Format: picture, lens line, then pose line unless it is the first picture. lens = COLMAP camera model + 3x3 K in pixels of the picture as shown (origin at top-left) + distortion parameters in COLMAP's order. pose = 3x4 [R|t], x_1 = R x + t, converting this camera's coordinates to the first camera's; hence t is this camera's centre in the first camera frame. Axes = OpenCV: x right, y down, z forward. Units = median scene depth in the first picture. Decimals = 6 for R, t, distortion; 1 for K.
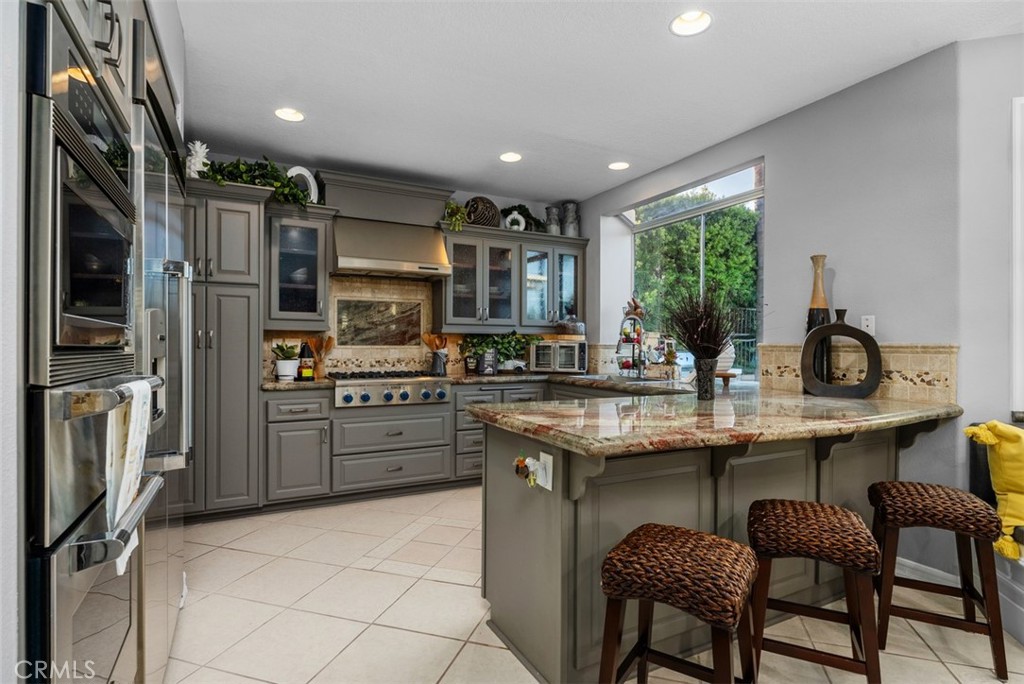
lens RADIAL K [[505.6, 0, 509.7], [0, 505.6, 344.1], [0, 0, 1]] dist [-0.002901, 0.000565]
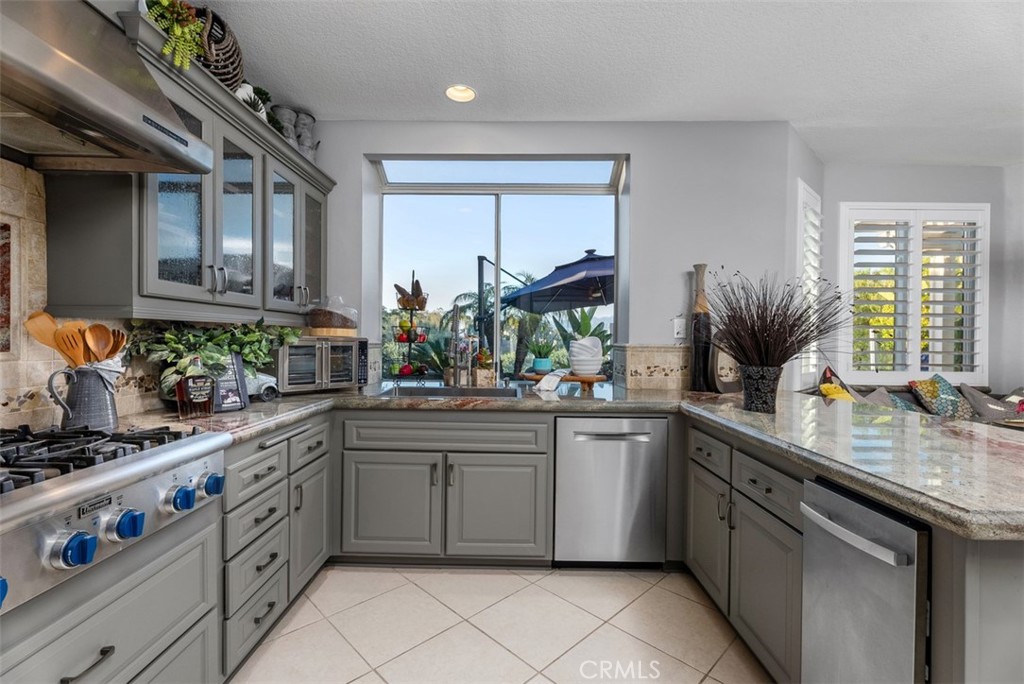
lens RADIAL K [[459.2, 0, 510.5], [0, 459.2, 343.0], [0, 0, 1]] dist [0.003757, 0.000437]
pose [[0.465273, -0.007279, 0.885137, -0.338643], [-0.007102, 0.999903, 0.011956, -0.010263], [-0.885139, -0.011849, 0.465176, 0.653180]]
